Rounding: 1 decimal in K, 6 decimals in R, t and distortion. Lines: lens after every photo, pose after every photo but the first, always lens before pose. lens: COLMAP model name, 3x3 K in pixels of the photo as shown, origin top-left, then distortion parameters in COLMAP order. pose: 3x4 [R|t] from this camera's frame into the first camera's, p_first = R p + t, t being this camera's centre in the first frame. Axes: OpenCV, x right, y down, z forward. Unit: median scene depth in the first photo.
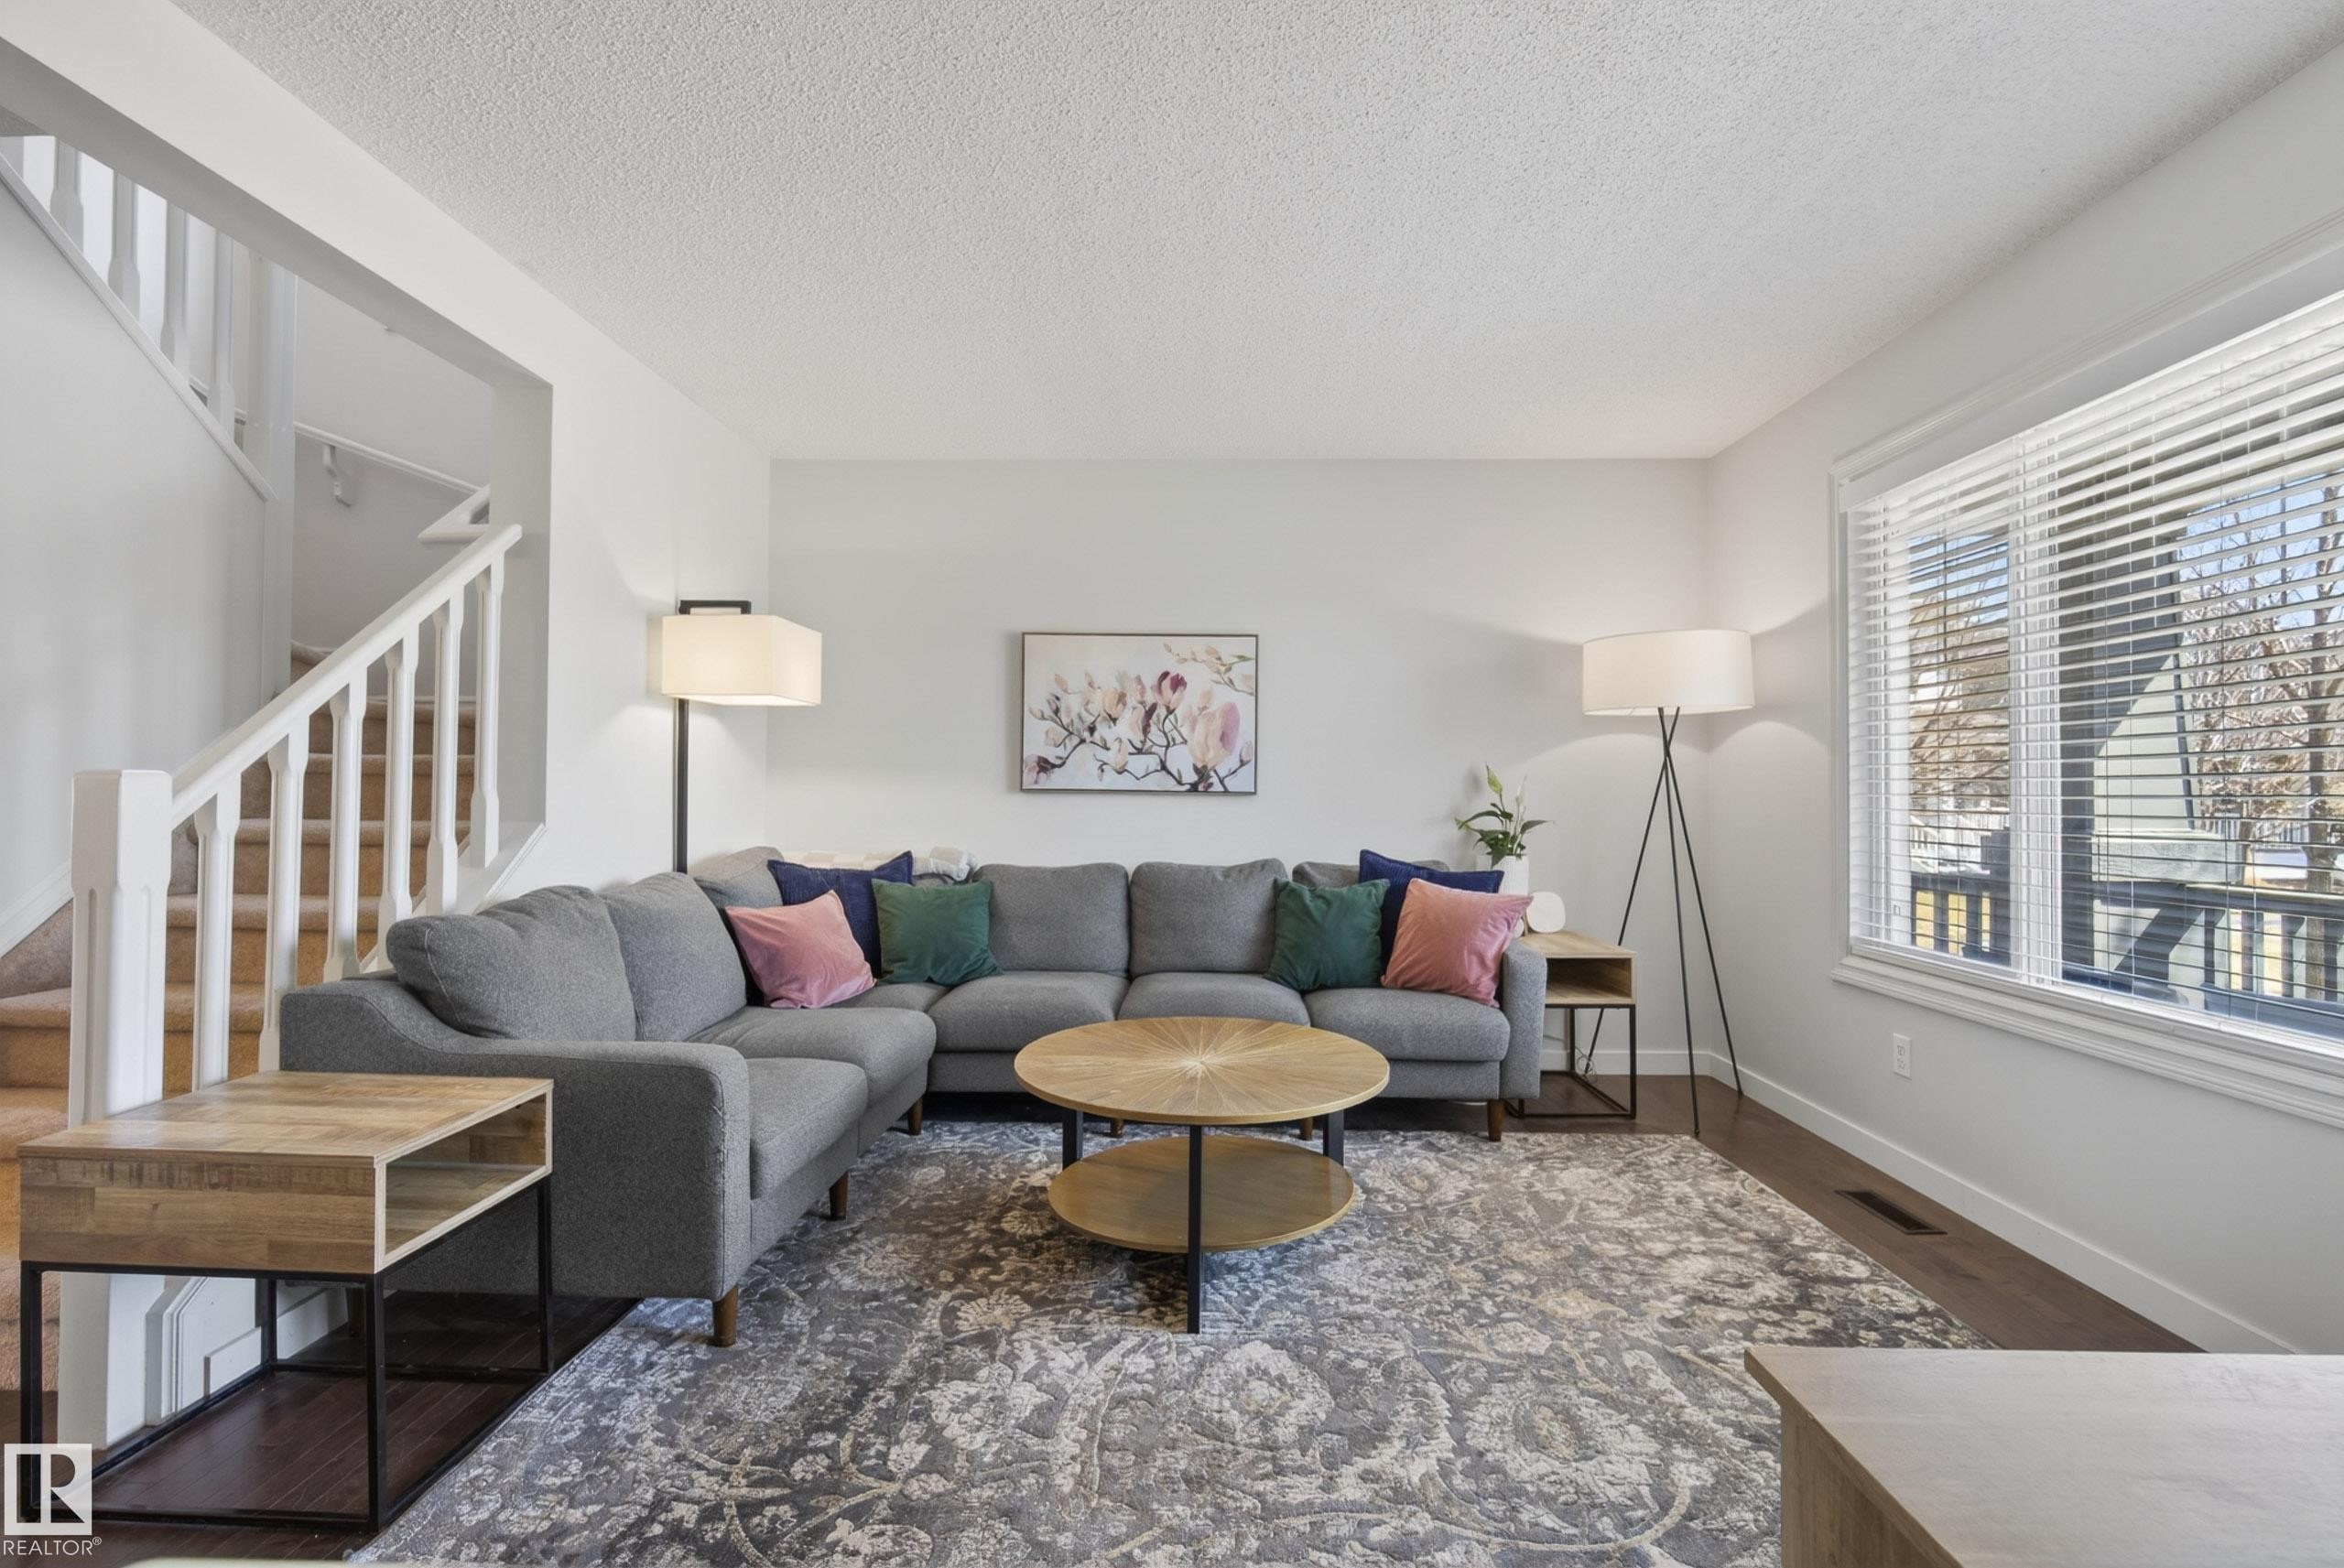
lens RADIAL K [[1019.9, 0, 1172.4], [0, 1019.9, 787.5], [0, 0, 1]] dist [-0.012628, 0.001232]
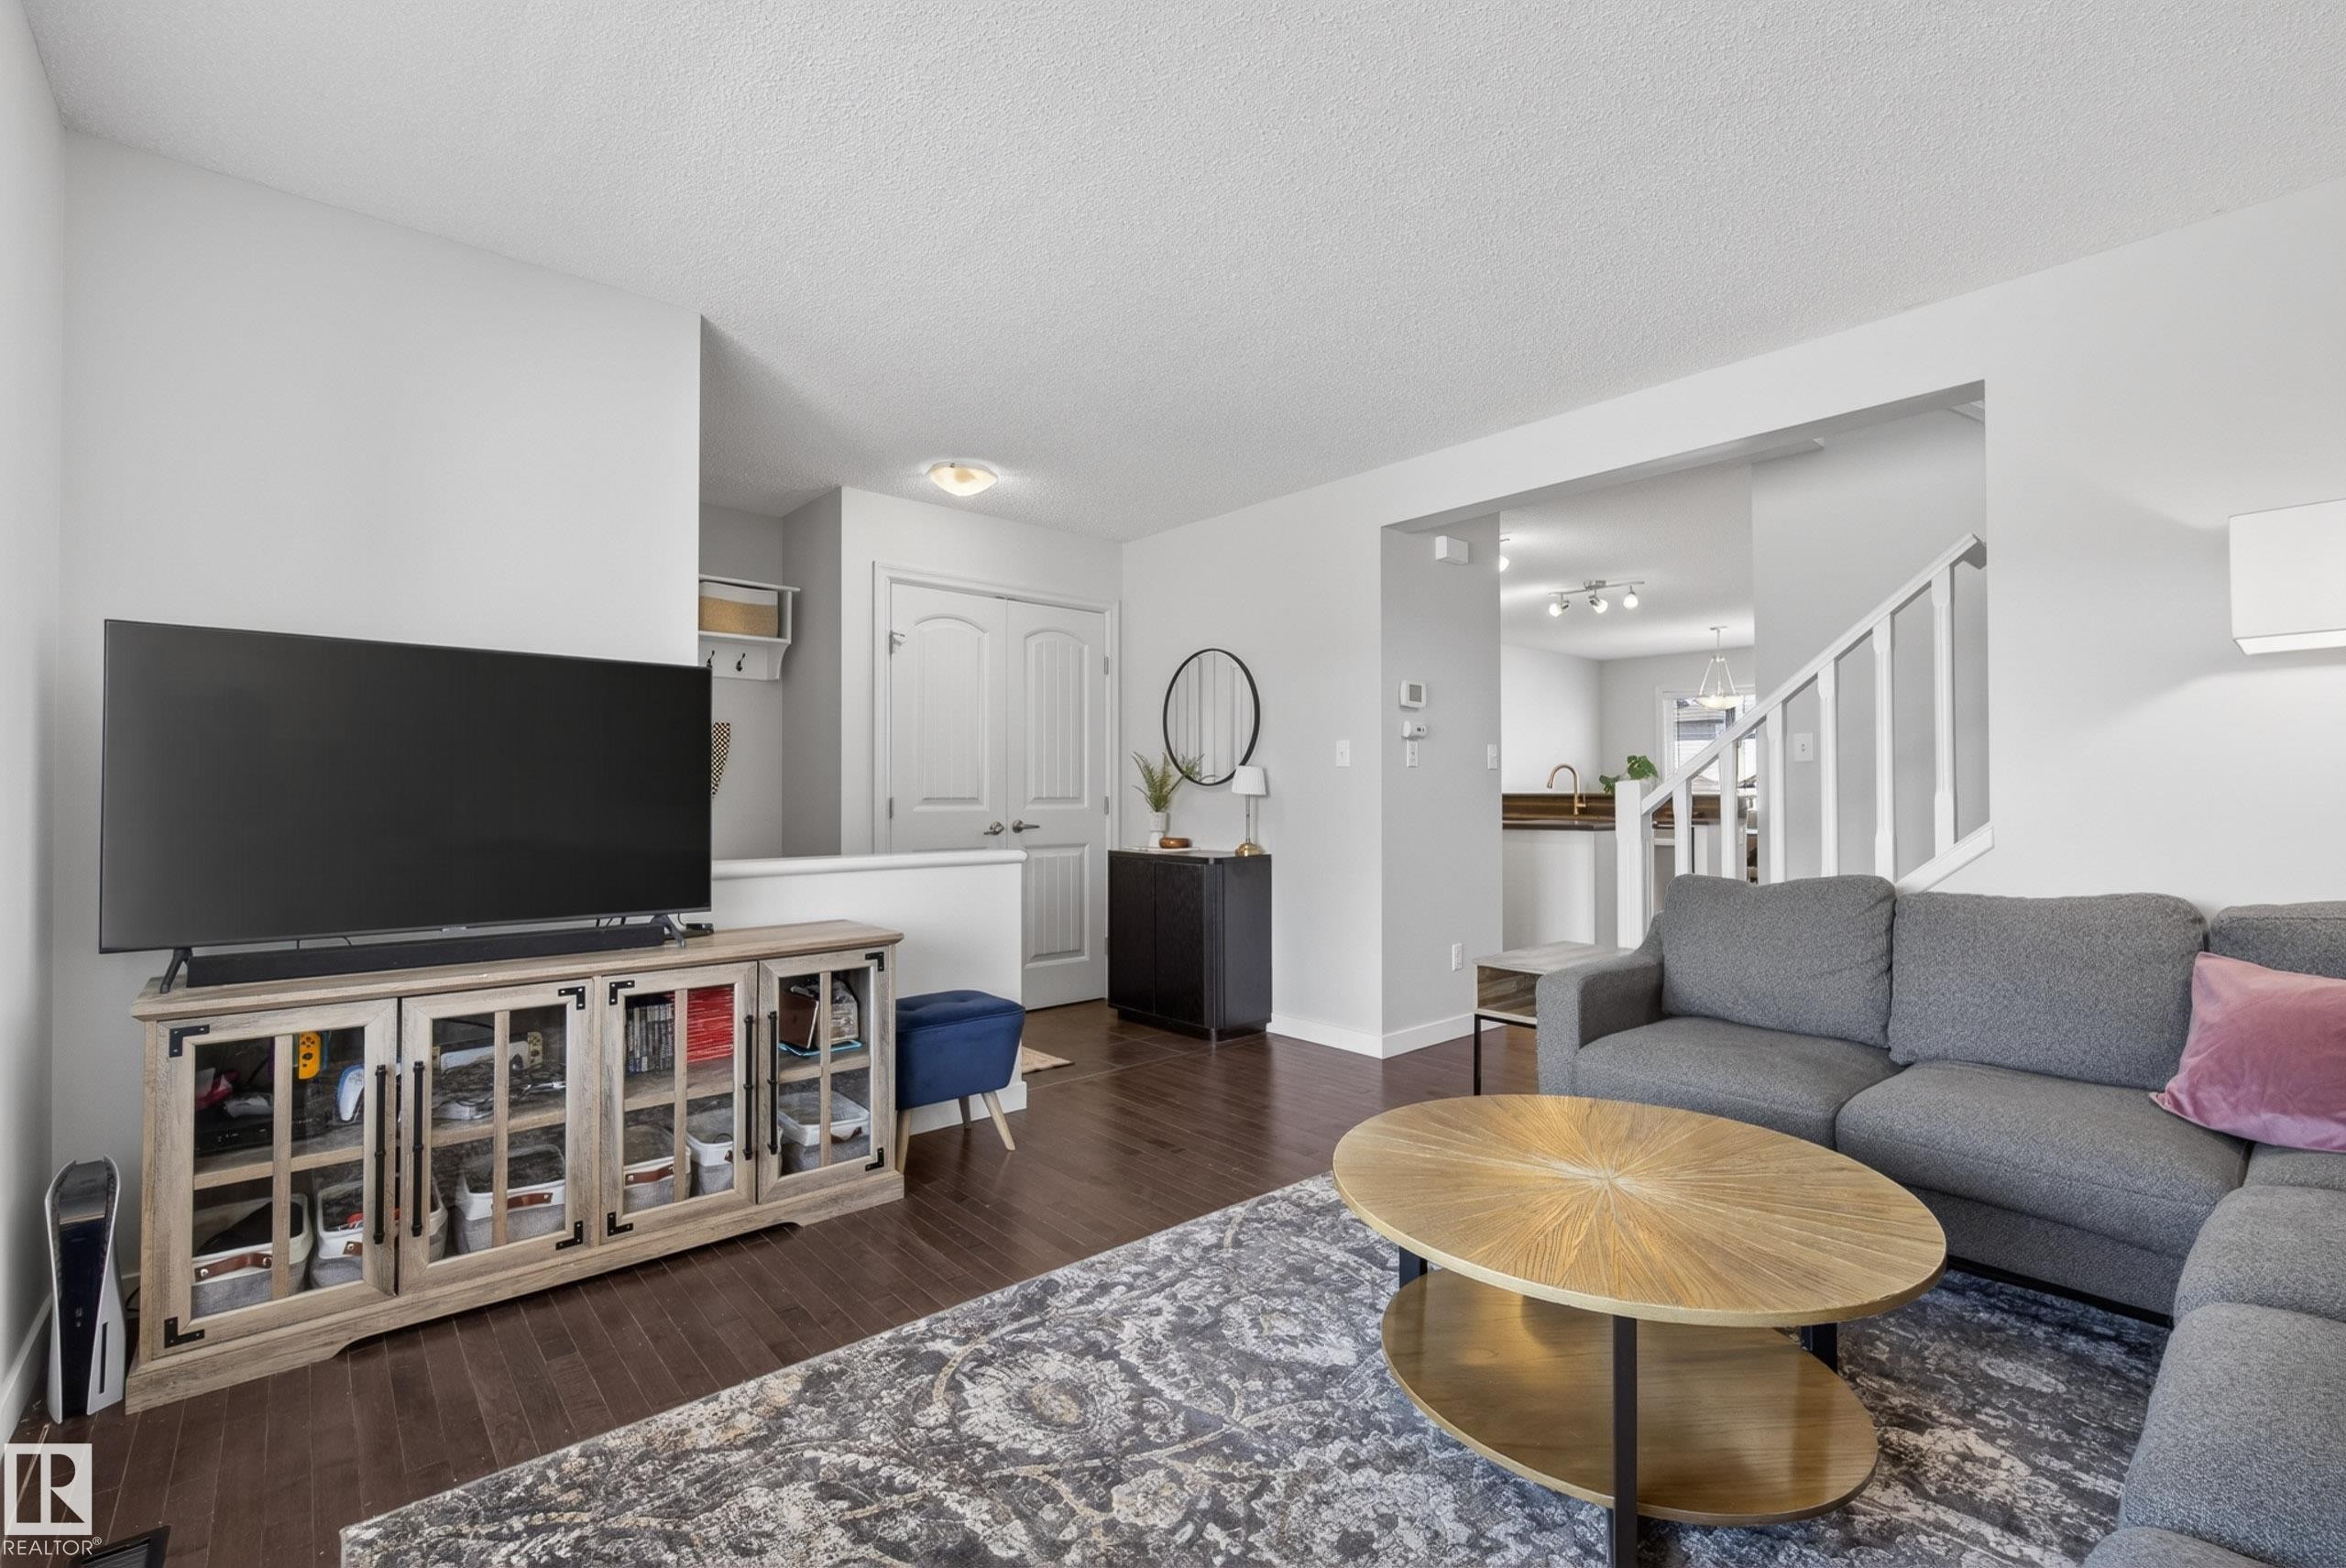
lens RADIAL K [[1020.9, 0, 1188.1], [0, 1020.9, 781.8], [0, 0, 1]] dist [-0.012628, 0.001232]
pose [[-0.727524, -0.016493, -0.685884, 0.551349], [-0.001821, 0.999754, -0.022108, 0.013100], [0.686080, -0.014835, -0.727375, 1.023157]]
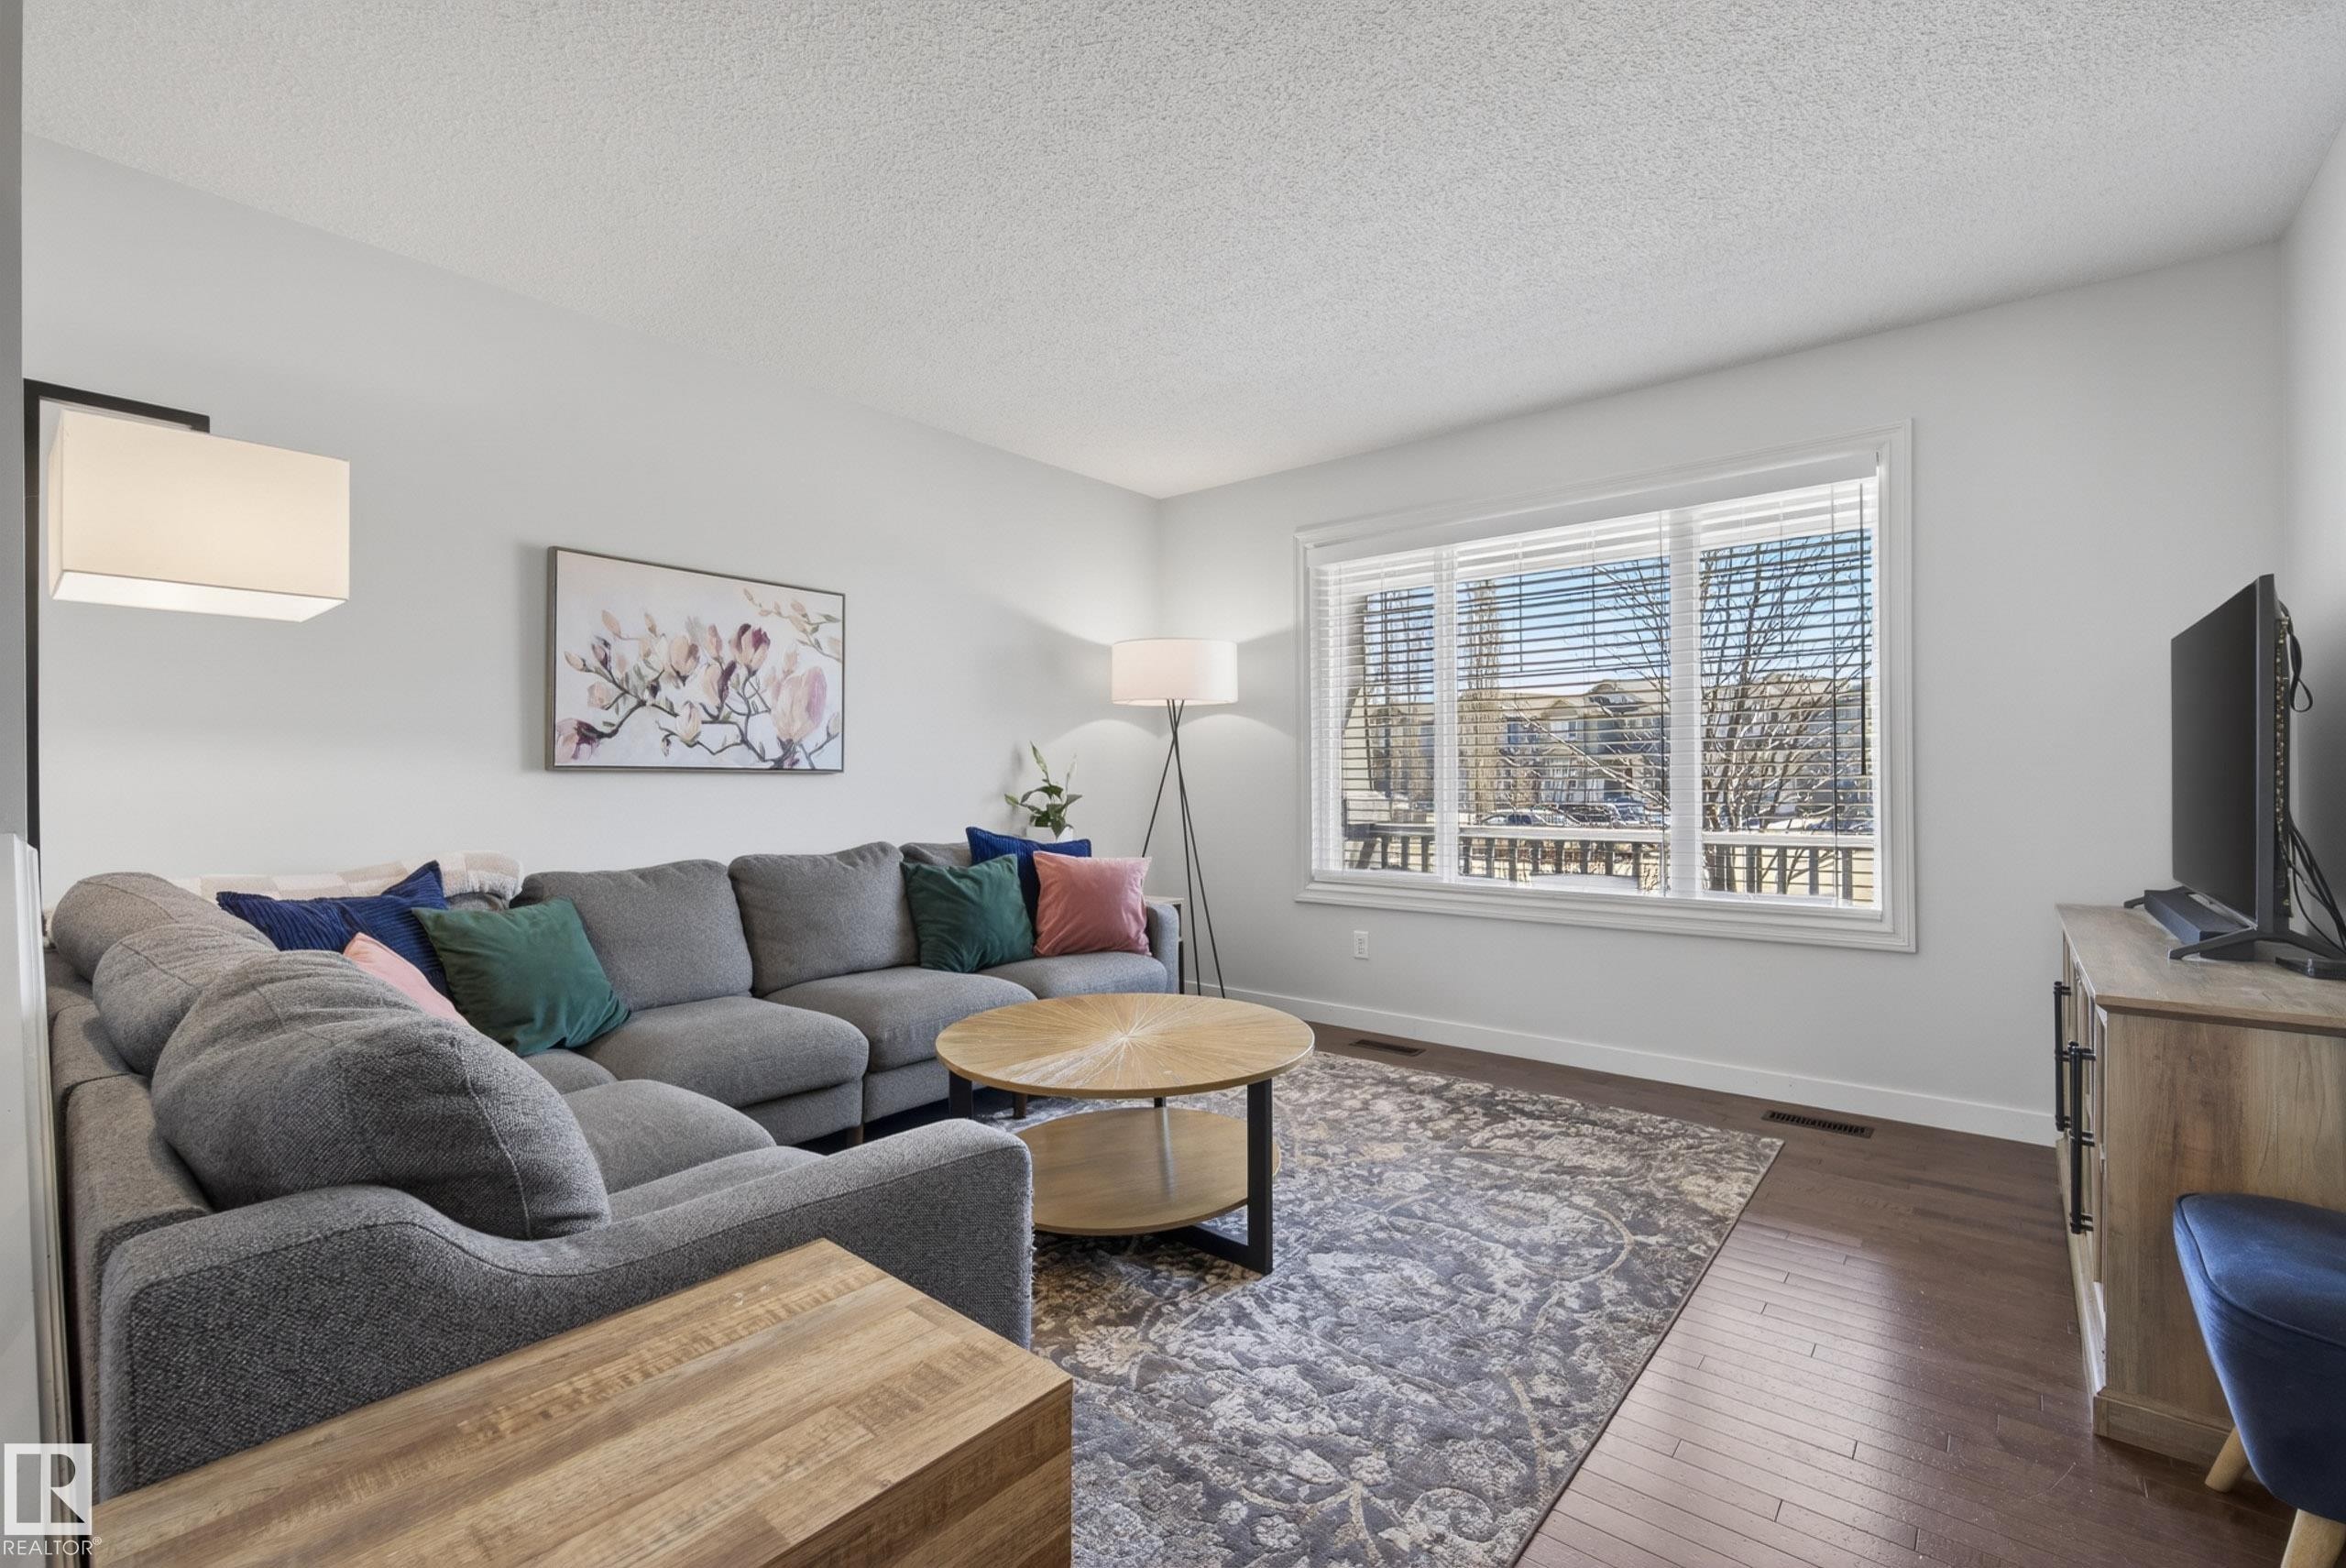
lens RADIAL K [[1020.9, 0, 1177.0], [0, 1020.9, 777.5], [0, 0, 1]] dist [-0.012628, 0.001232]
pose [[0.611597, -0.008392, 0.791125, -0.568067], [0.003512, 0.999963, 0.007892, 0.006806], [-0.791162, -0.002048, 0.611603, 0.277214]]
